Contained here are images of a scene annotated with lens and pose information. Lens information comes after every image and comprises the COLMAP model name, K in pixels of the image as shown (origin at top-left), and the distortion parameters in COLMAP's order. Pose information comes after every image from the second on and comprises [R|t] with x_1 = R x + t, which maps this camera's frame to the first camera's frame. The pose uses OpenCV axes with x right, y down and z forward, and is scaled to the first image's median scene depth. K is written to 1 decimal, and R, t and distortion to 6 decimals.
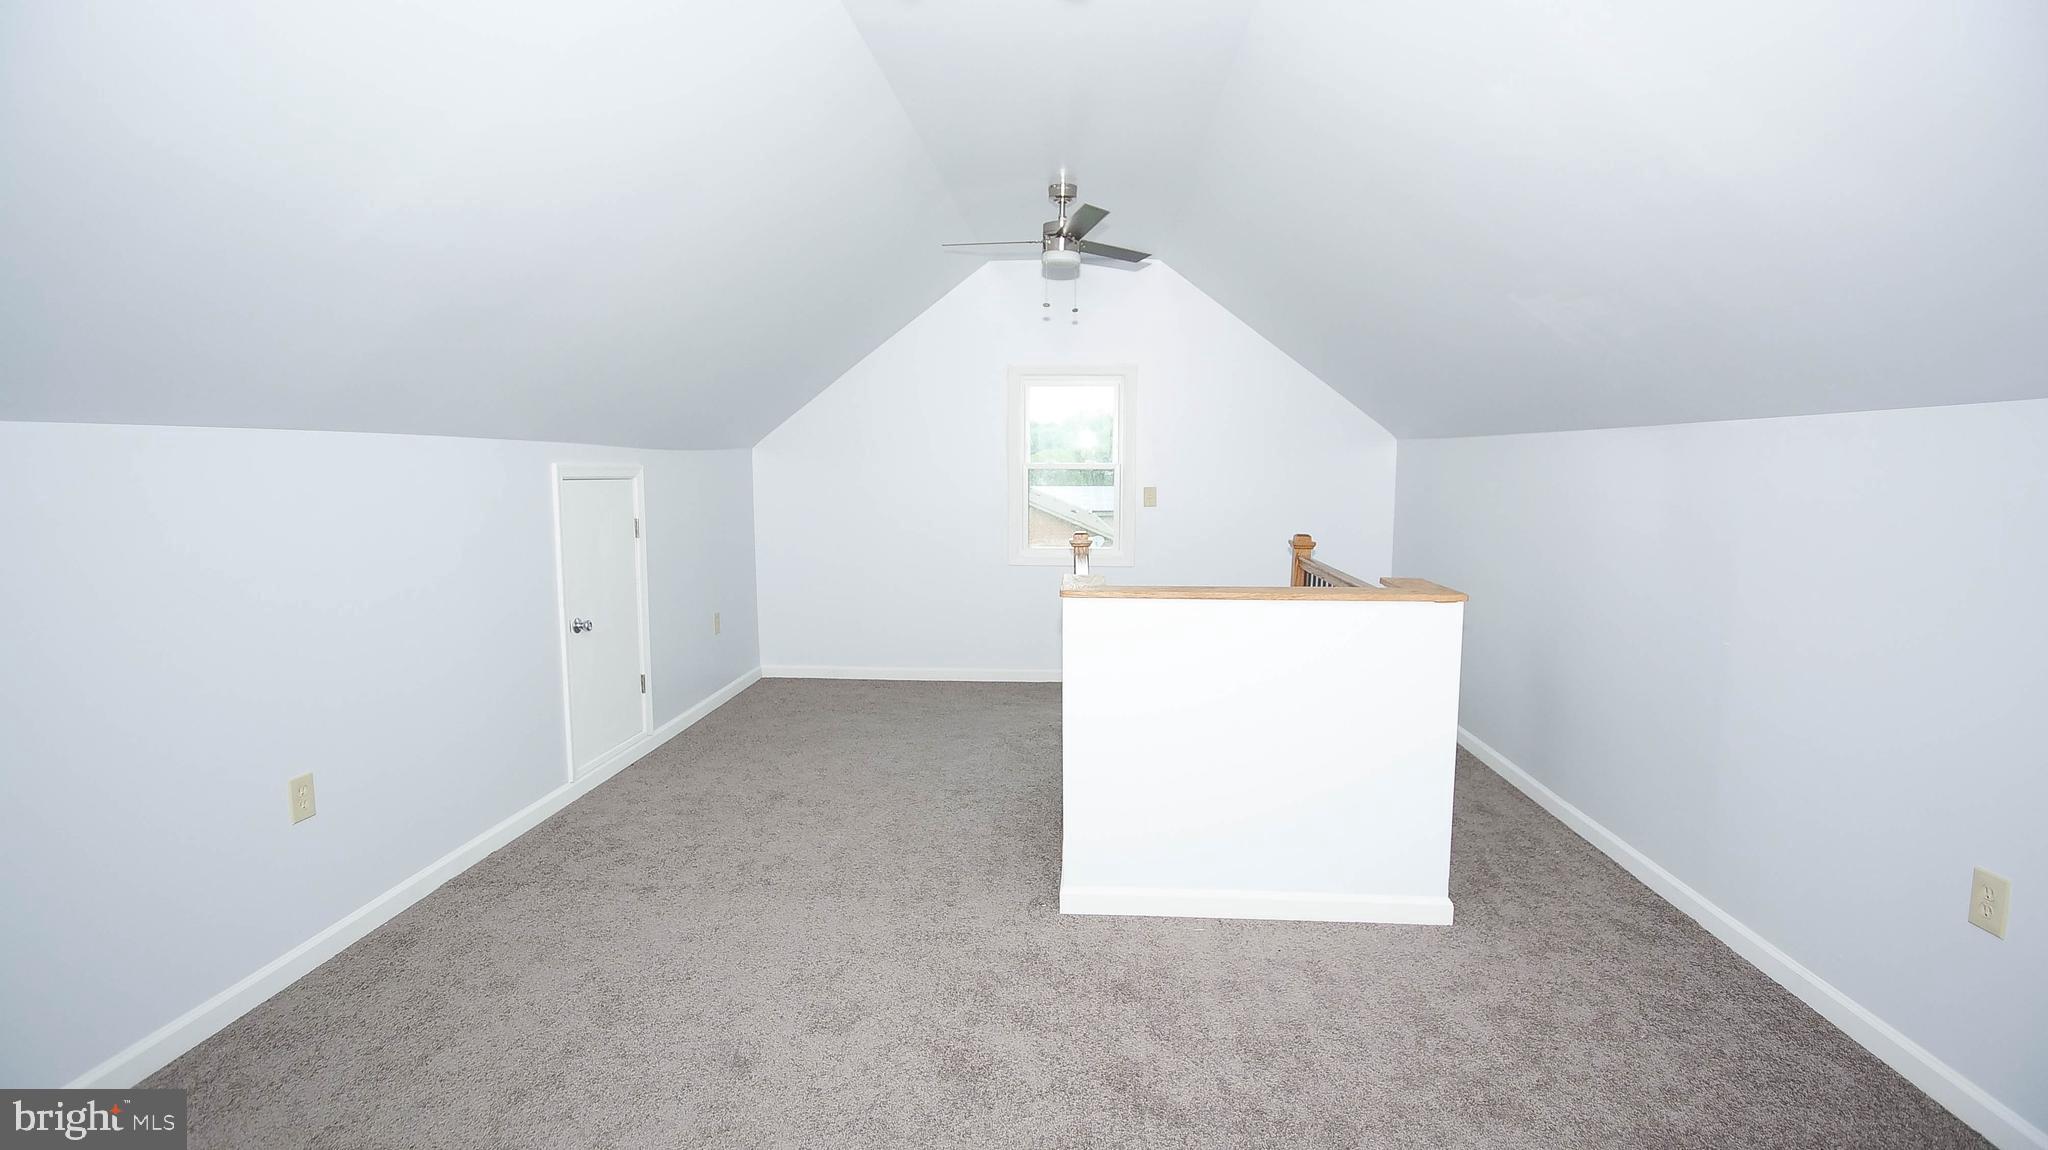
lens RADIAL K [[991.3, 0, 1026.0], [0, 991.3, 566.4], [0, 0, 1]] dist [0.002667, 0.000205]
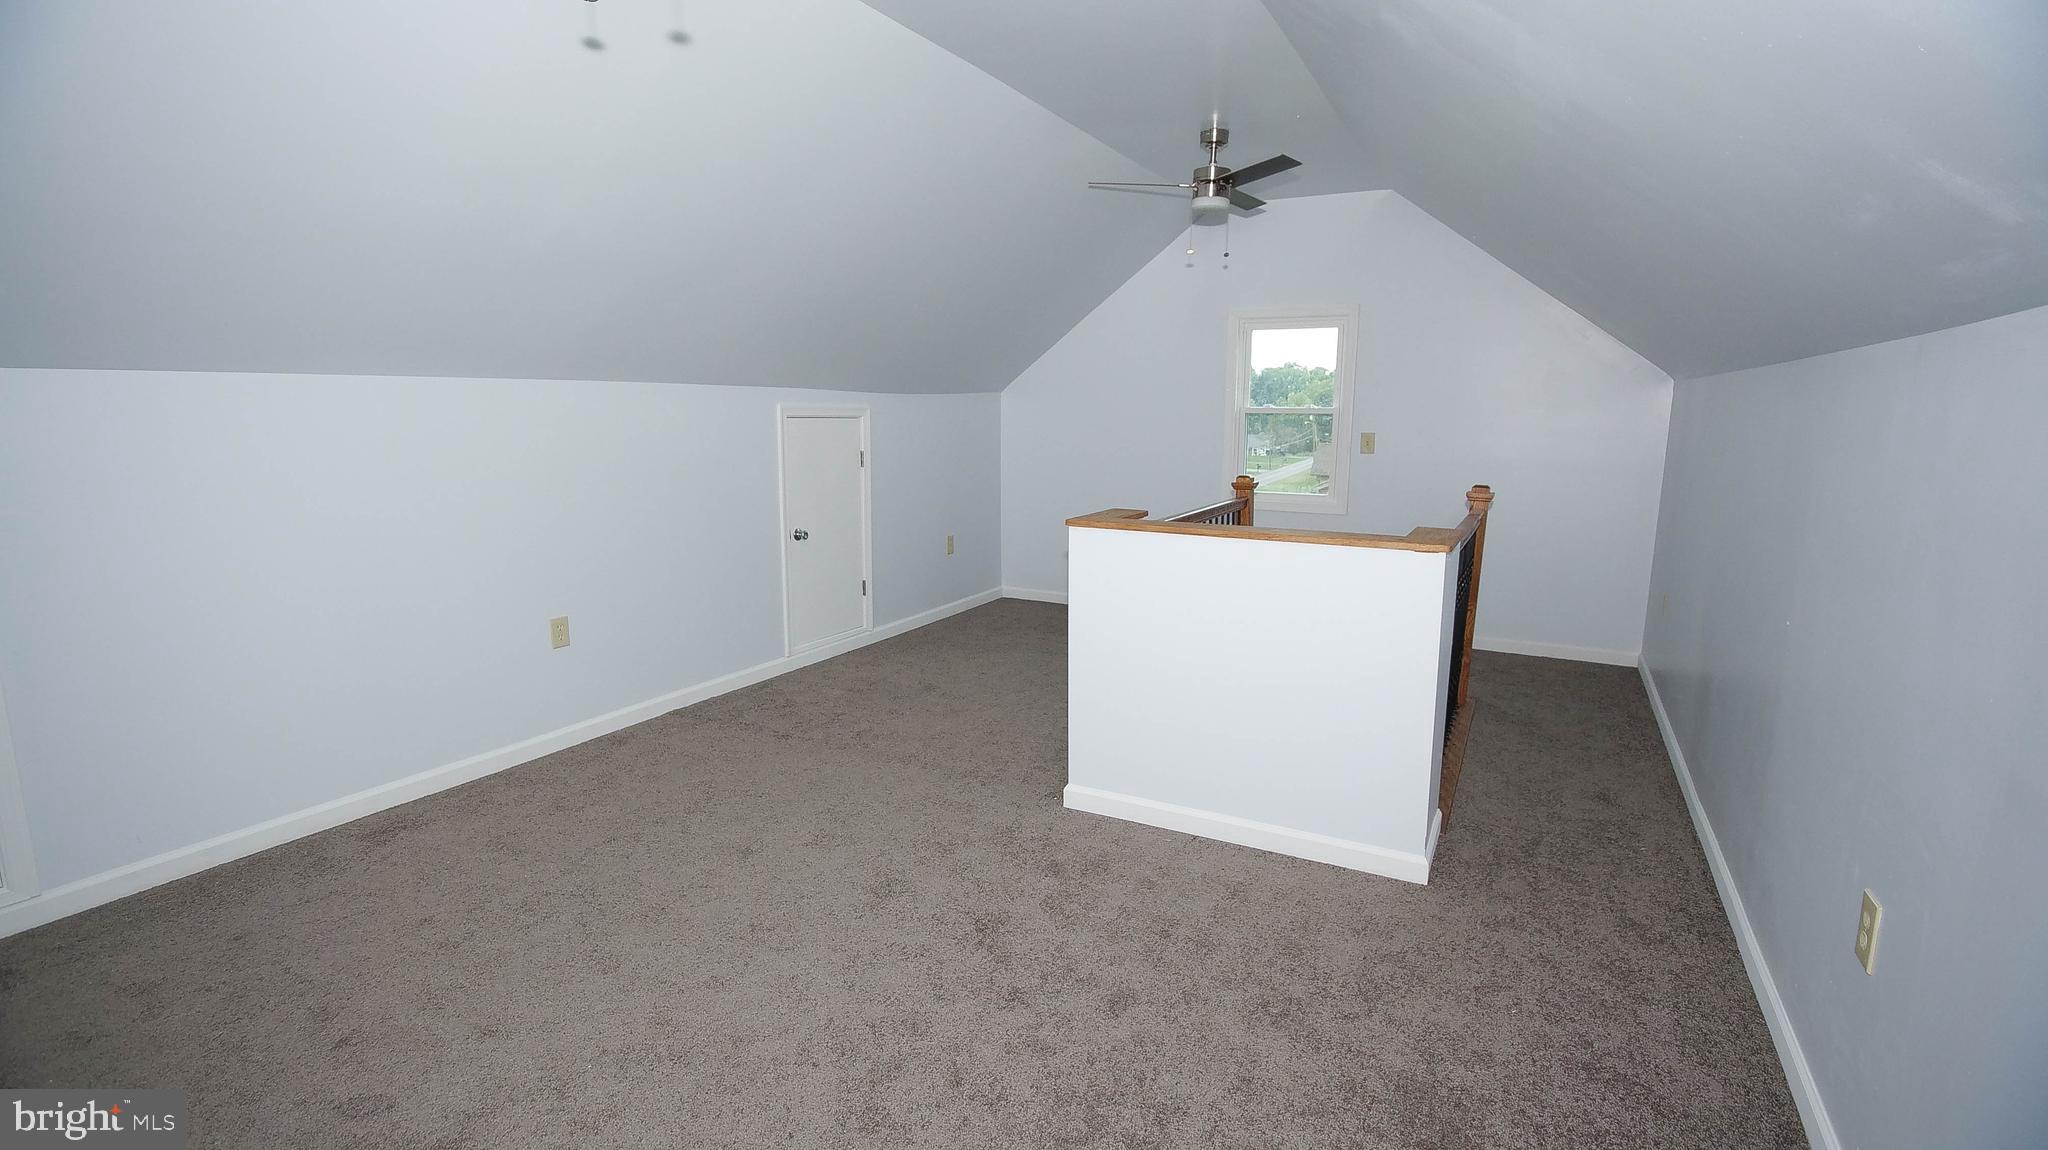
lens RADIAL K [[1003.7, 0, 1024.0], [0, 1003.7, 575.0], [0, 0, 1]] dist [-0.012288, 0.000474]
pose [[0.904782, 0.075384, -0.419151, 0.347149], [-0.049887, 0.996194, 0.071476, 0.005707], [0.422944, -0.043760, 0.905099, -0.031968]]
